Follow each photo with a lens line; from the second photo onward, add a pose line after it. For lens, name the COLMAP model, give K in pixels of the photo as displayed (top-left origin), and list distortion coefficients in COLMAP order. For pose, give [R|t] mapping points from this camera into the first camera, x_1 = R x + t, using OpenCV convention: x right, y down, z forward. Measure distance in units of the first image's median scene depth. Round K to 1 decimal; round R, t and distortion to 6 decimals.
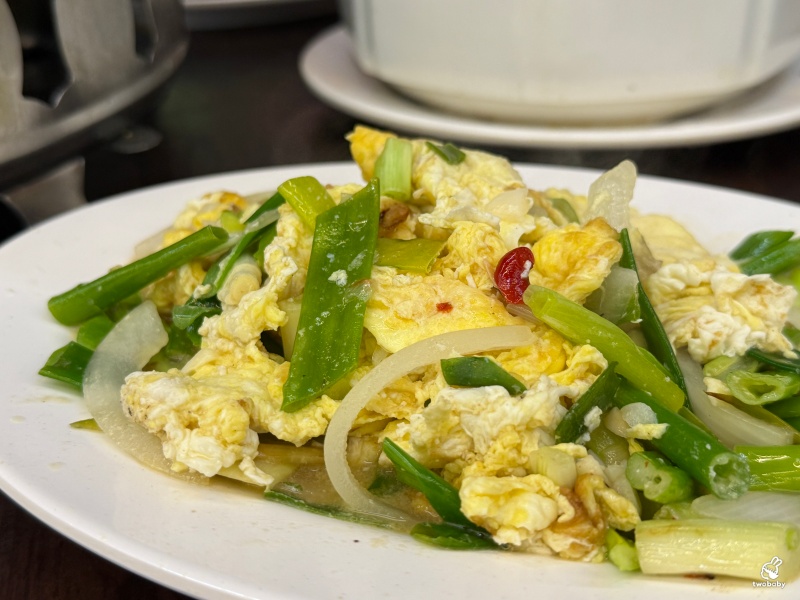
lens RADIAL K [[1051.3, 0, 400.0], [0, 1051.3, 300.0], [0, 0, 1]] dist [0.237327, -0.822738]
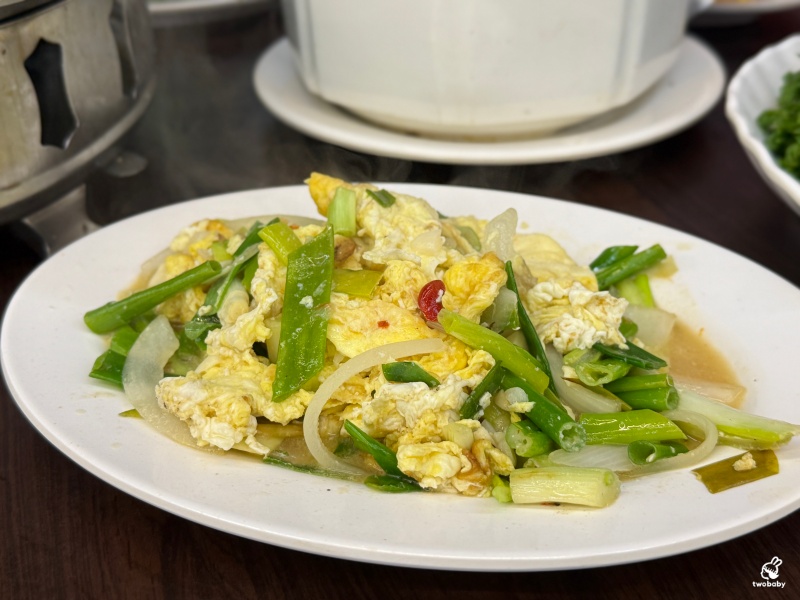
lens RADIAL K [[1051.3, 0, 400.0], [0, 1051.3, 300.0], [0, 0, 1]] dist [0.237327, -0.822738]
pose [[0.997839, -0.030228, 0.058334, -0.016955], [0.025959, 0.997024, 0.072593, -0.125314], [-0.060355, -0.070922, 0.995654, -0.408734]]
